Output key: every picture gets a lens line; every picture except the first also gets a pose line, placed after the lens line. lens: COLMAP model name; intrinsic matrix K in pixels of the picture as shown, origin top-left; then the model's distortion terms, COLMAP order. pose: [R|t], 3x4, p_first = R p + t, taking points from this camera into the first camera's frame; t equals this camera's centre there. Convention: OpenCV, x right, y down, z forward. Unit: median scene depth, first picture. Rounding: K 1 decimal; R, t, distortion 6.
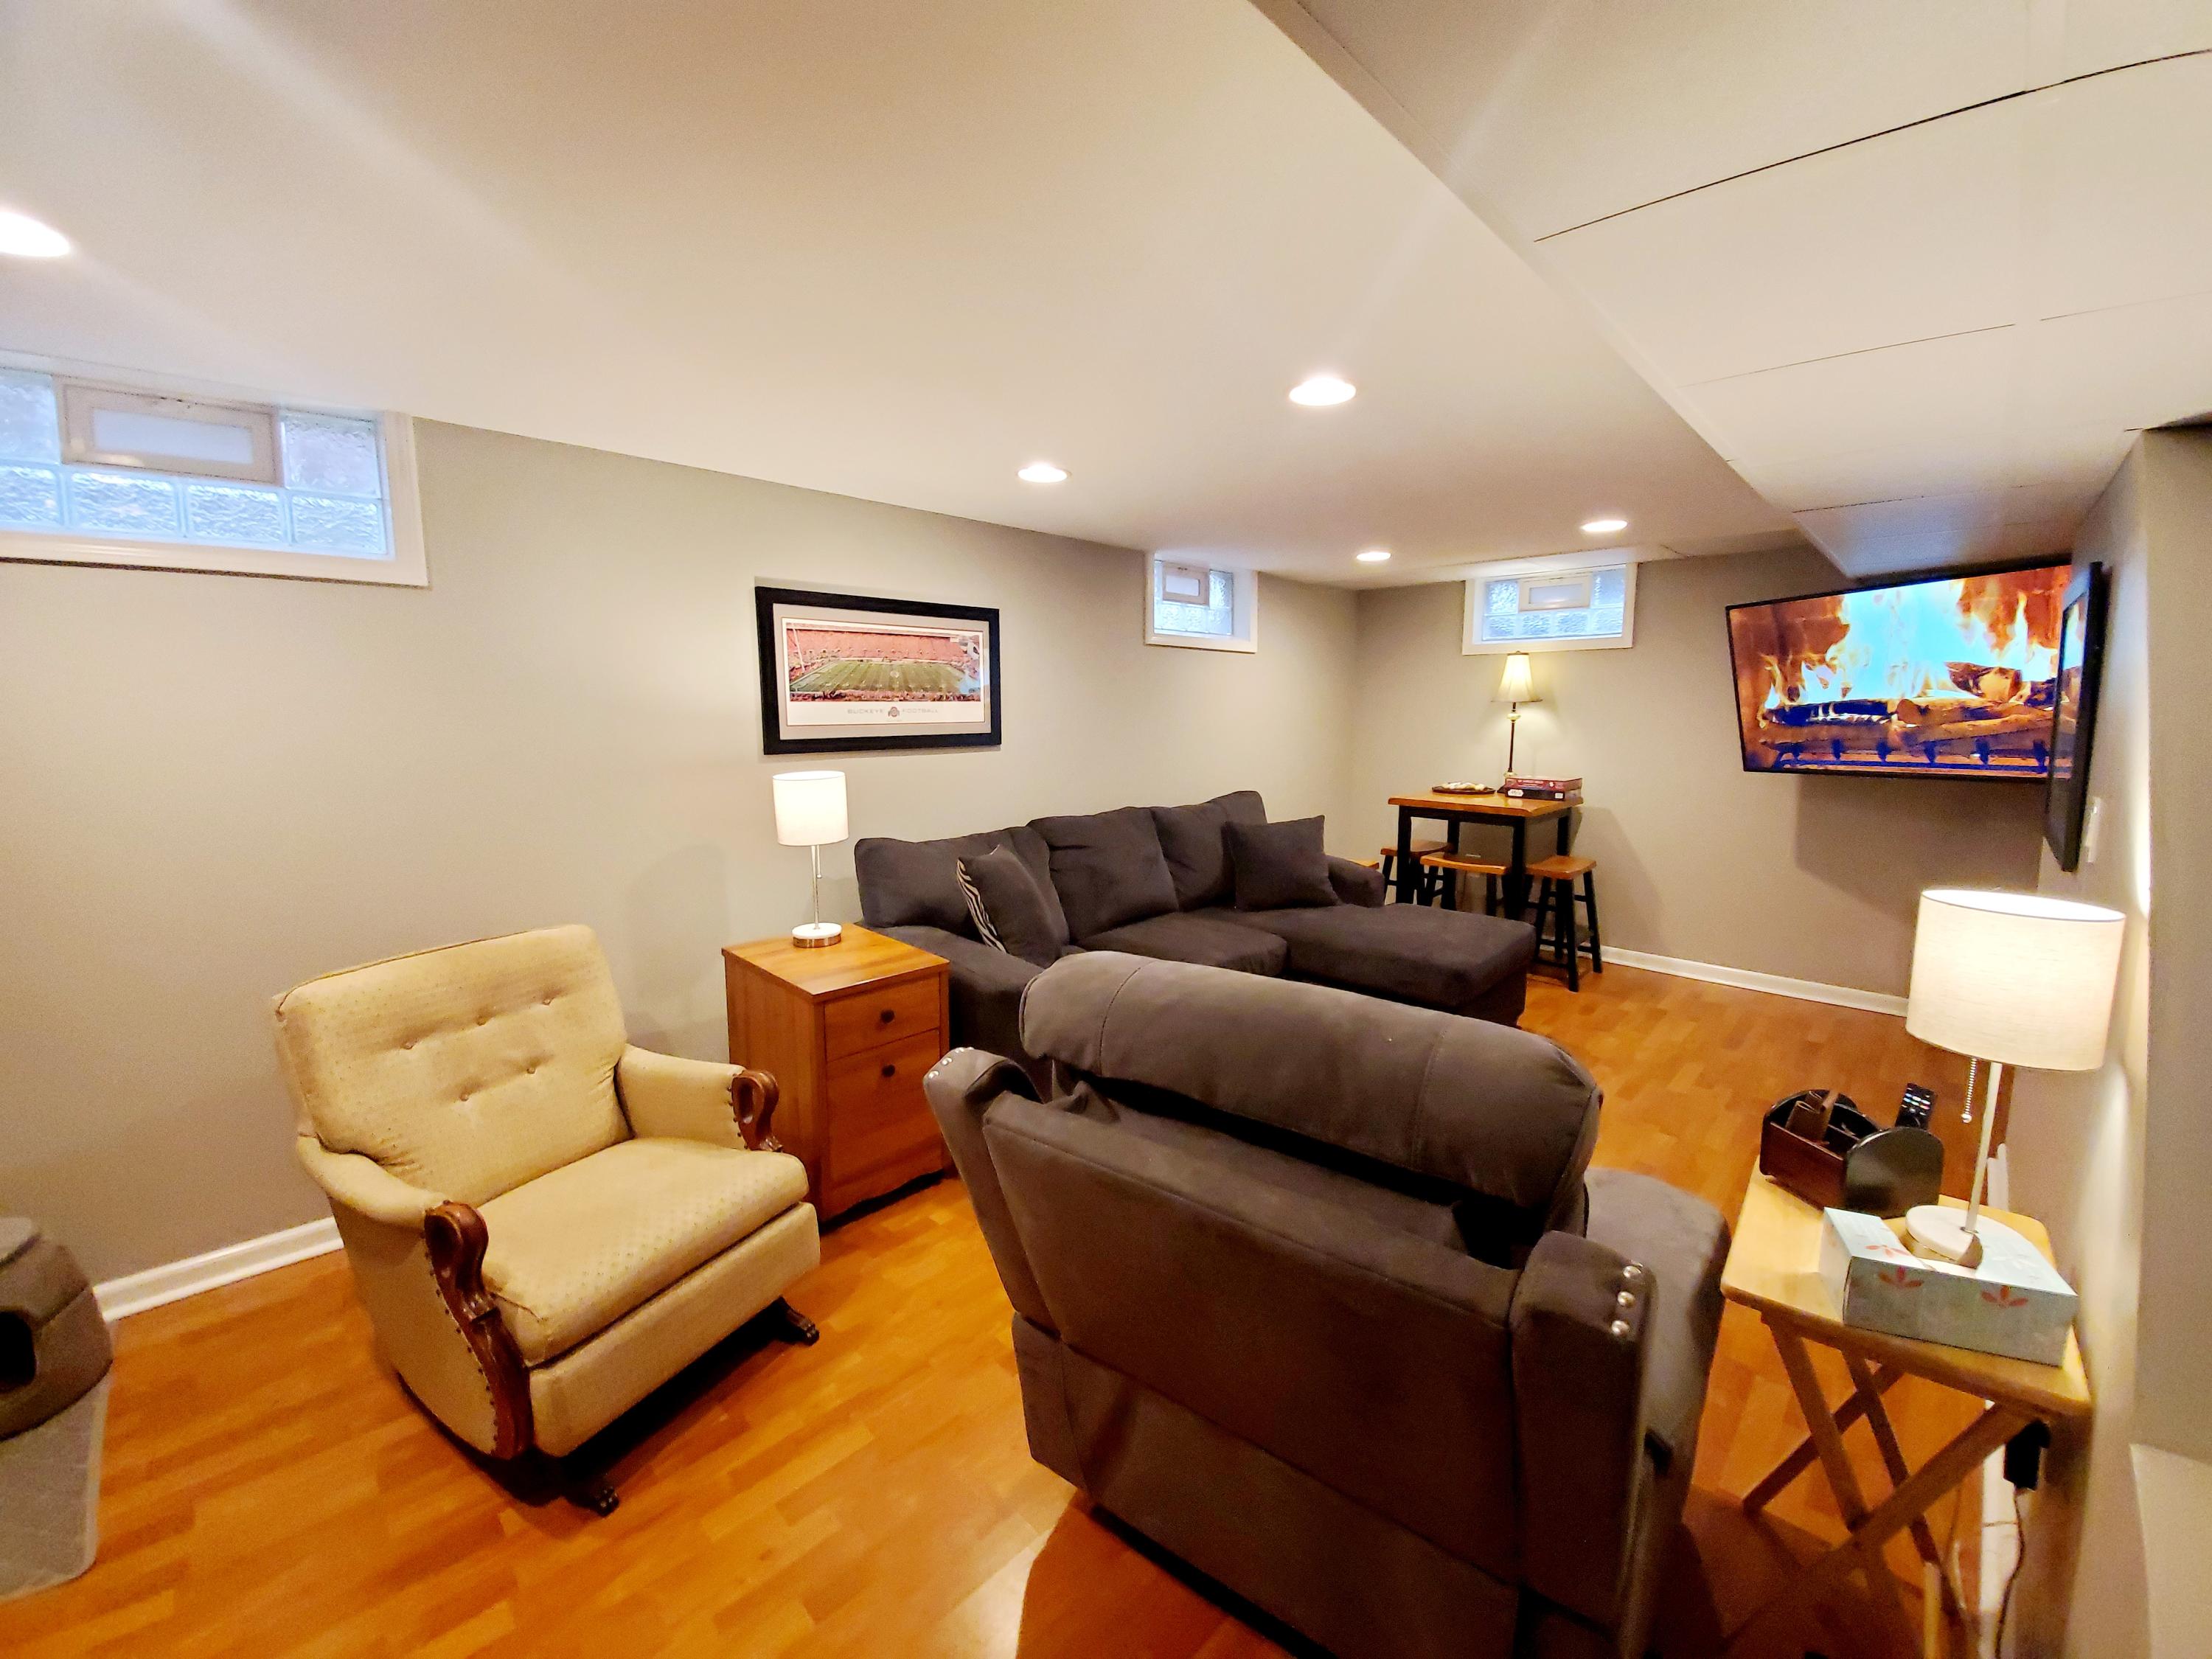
lens RADIAL K [[877.7, 0, 1124.0], [0, 877.7, 810.4], [0, 0, 1]] dist [0.011505, -0.017178]
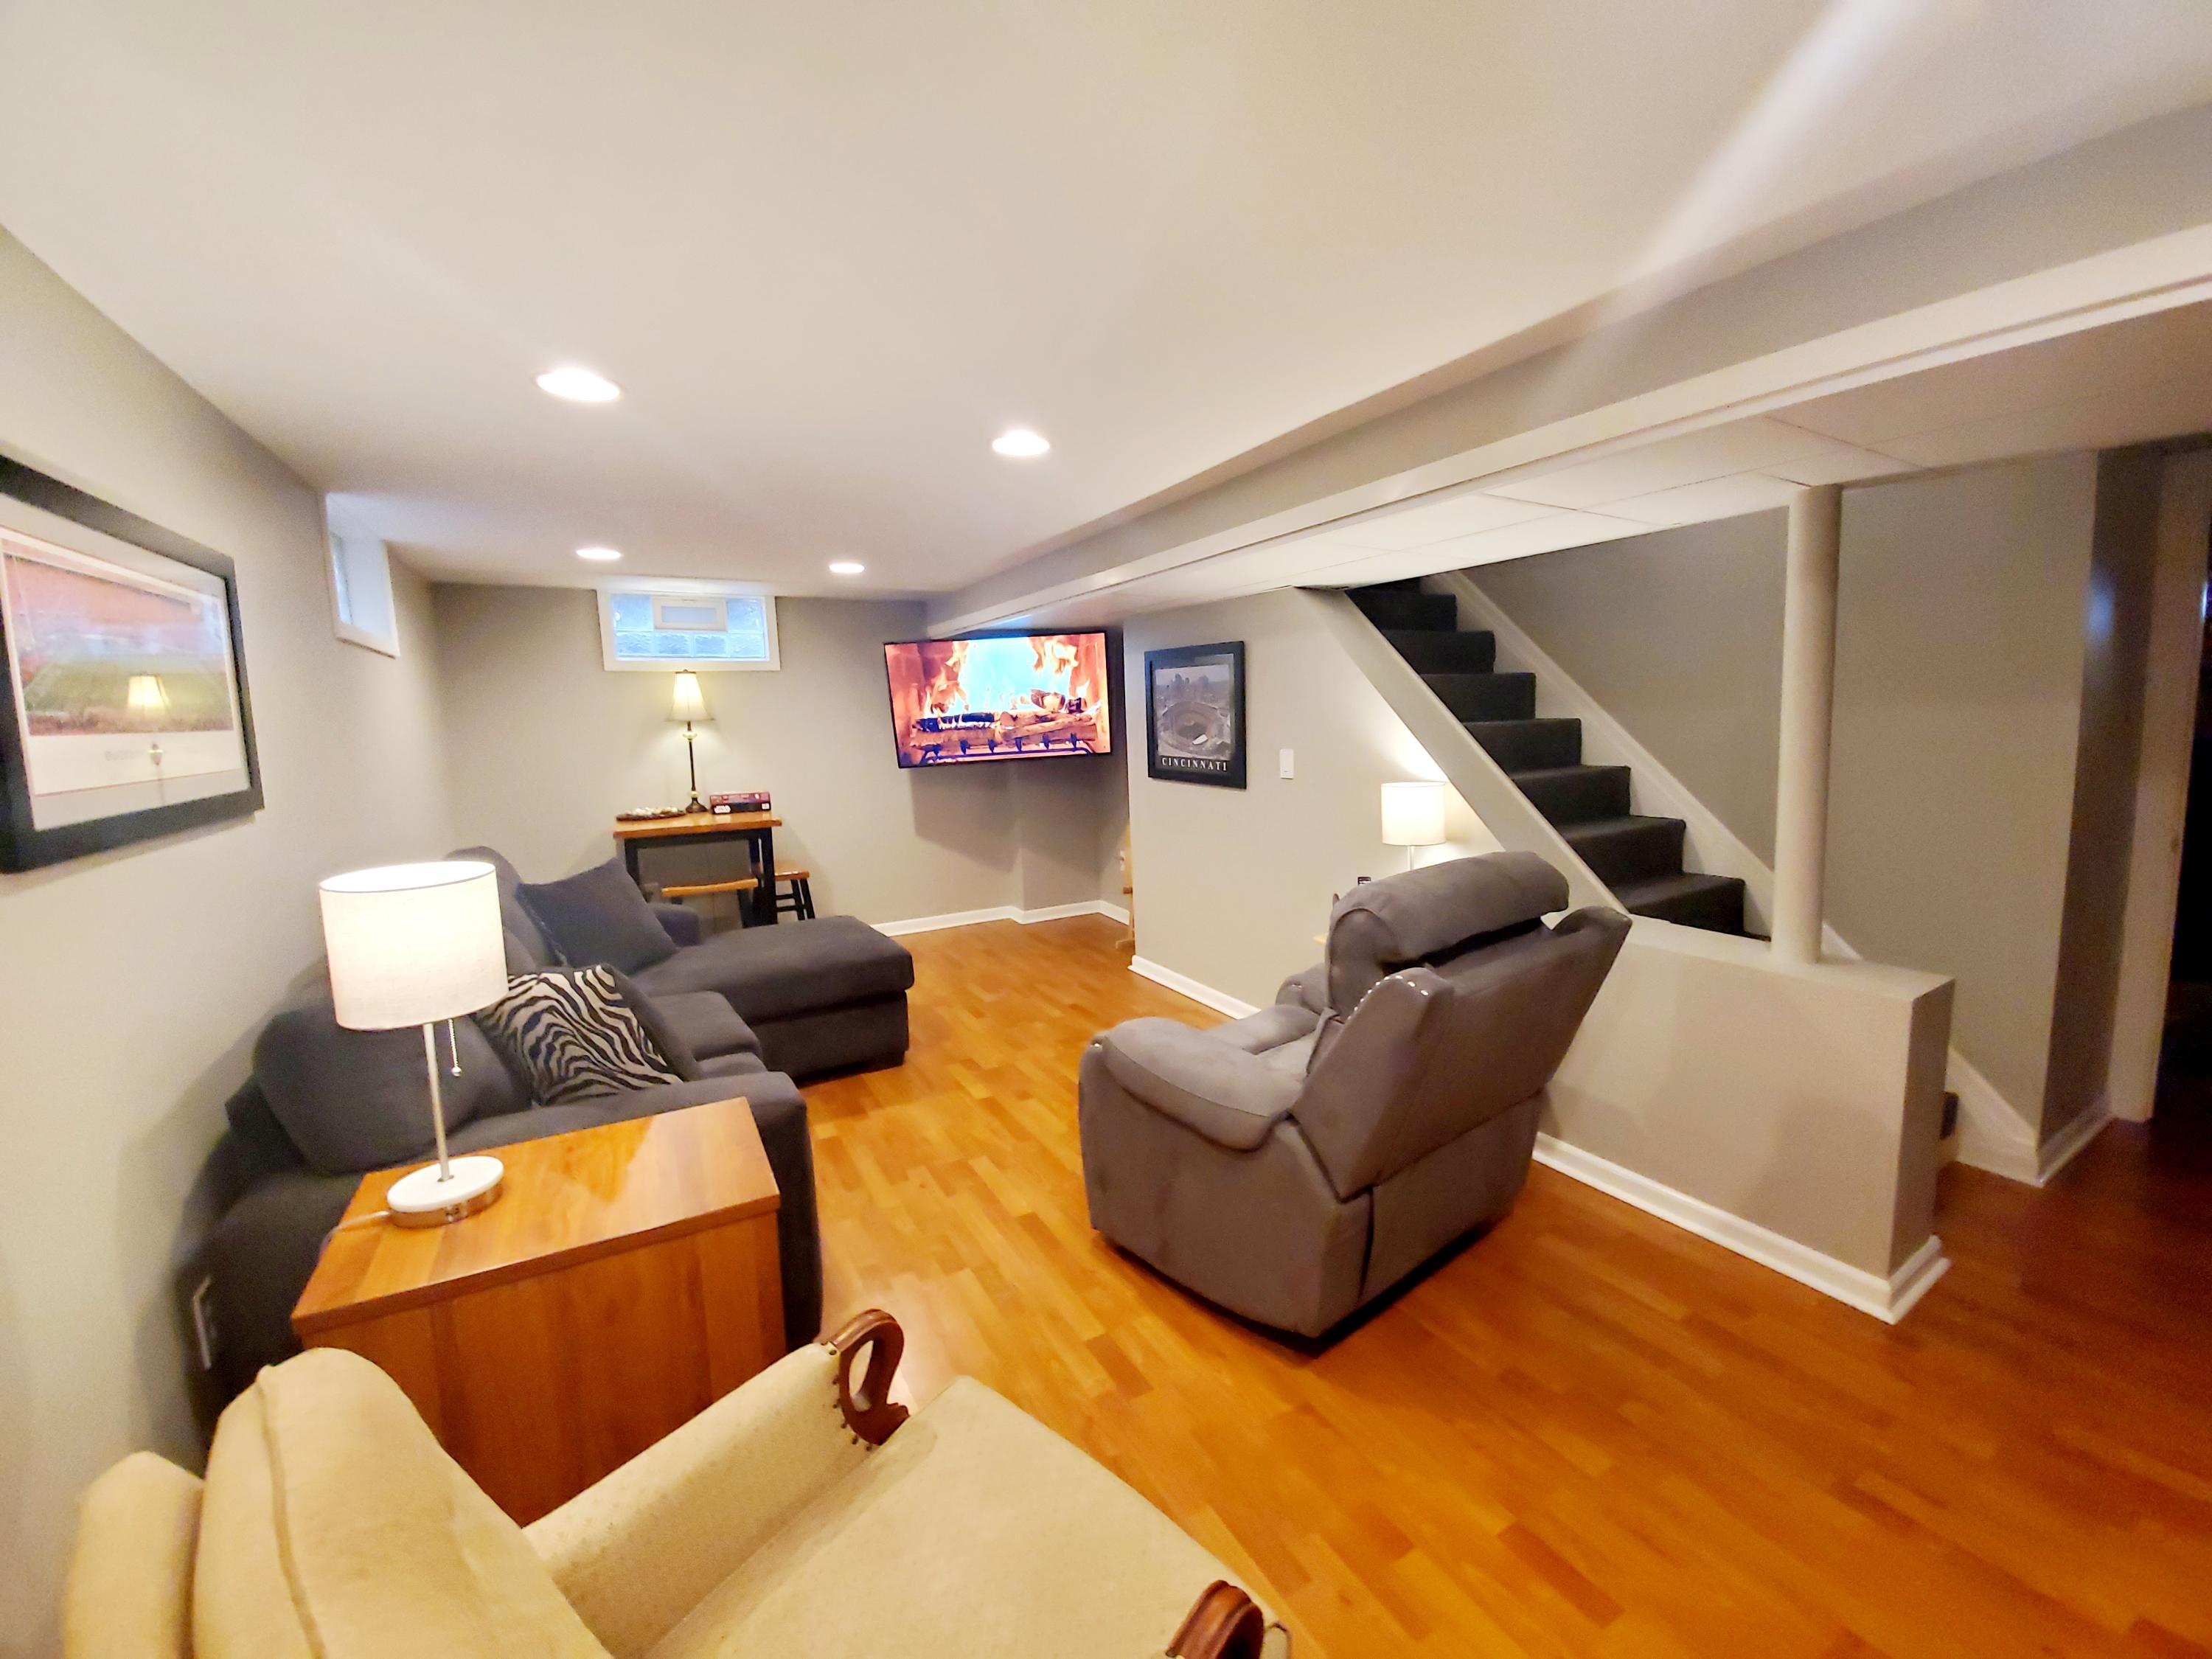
lens RADIAL K [[877.7, 0, 1124.0], [0, 877.7, 810.4], [0, 0, 1]] dist [0.011505, -0.017178]
pose [[0.264876, -0.114275, 0.957487, -0.533569], [0.140960, 0.986875, 0.078788, -0.043447], [-0.953924, 0.114098, 0.277508, 0.360510]]
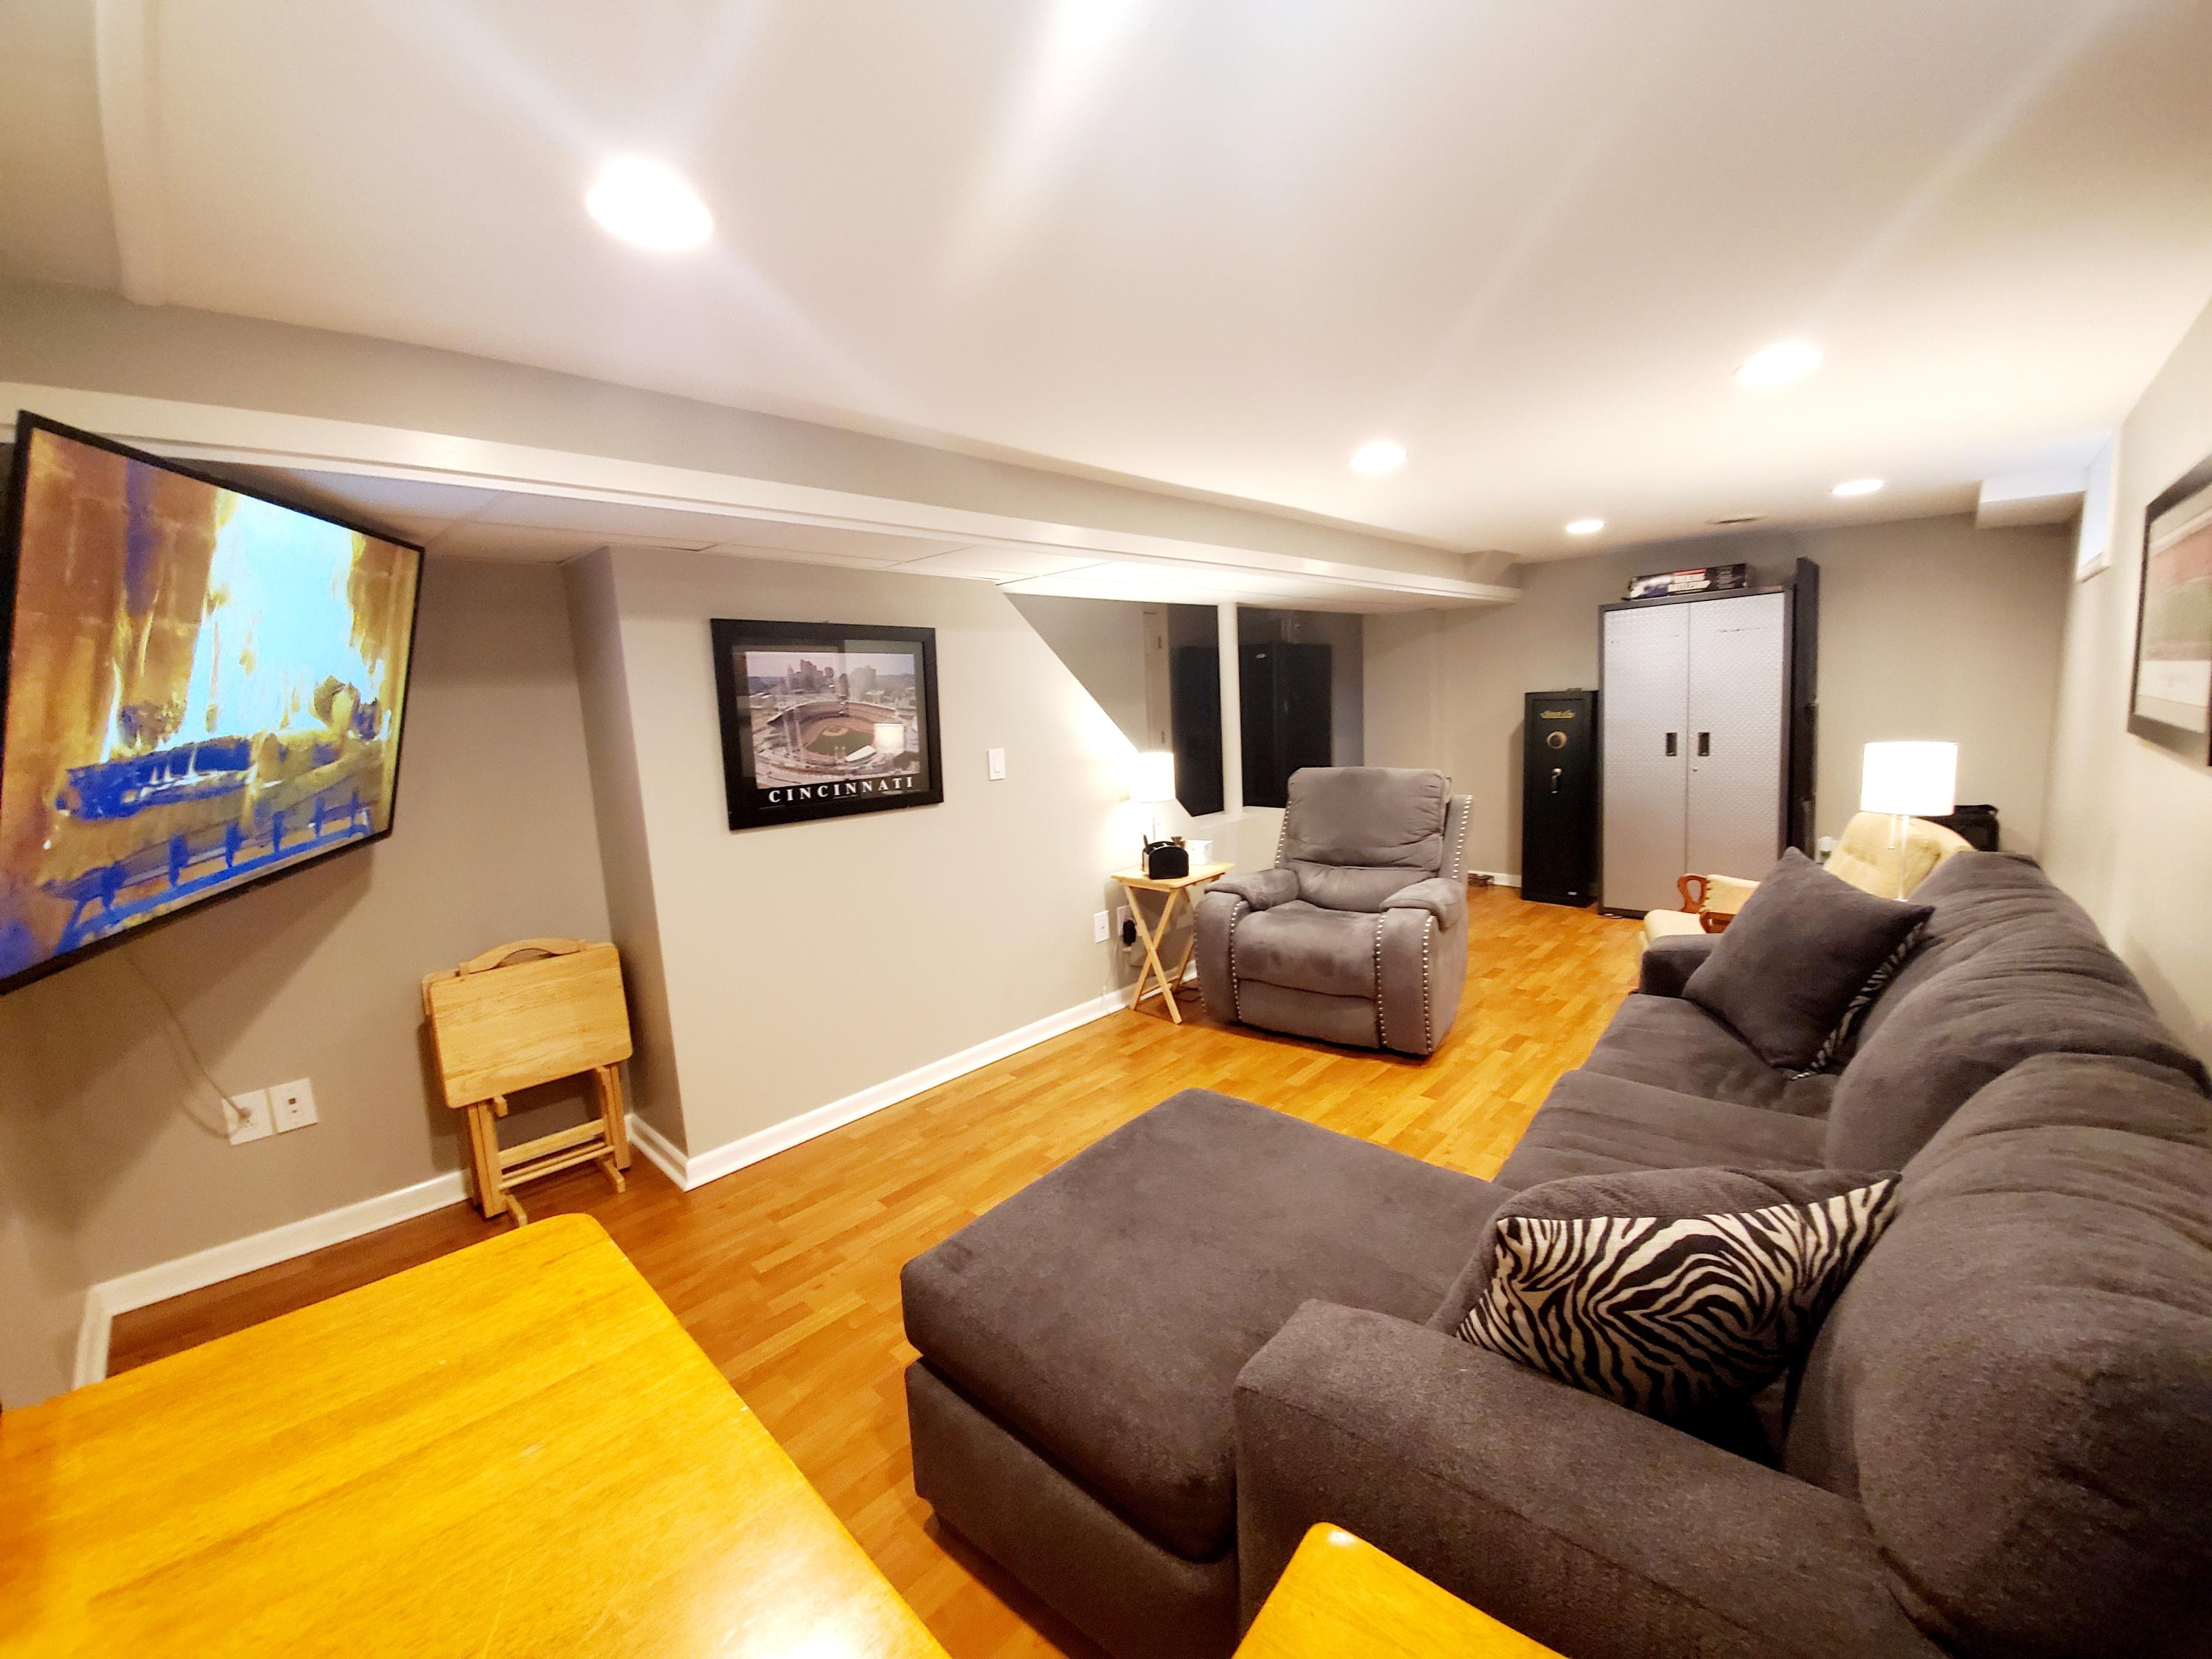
lens RADIAL K [[889.9, 0, 1115.2], [0, 889.9, 806.3], [0, 0, 1]] dist [0.020395, 0.000336]
pose [[-0.998813, 0.045116, -0.018365, 0.391268], [0.039235, 0.968575, 0.245609, -0.183883], [0.028869, 0.244597, -0.969195, 1.439310]]
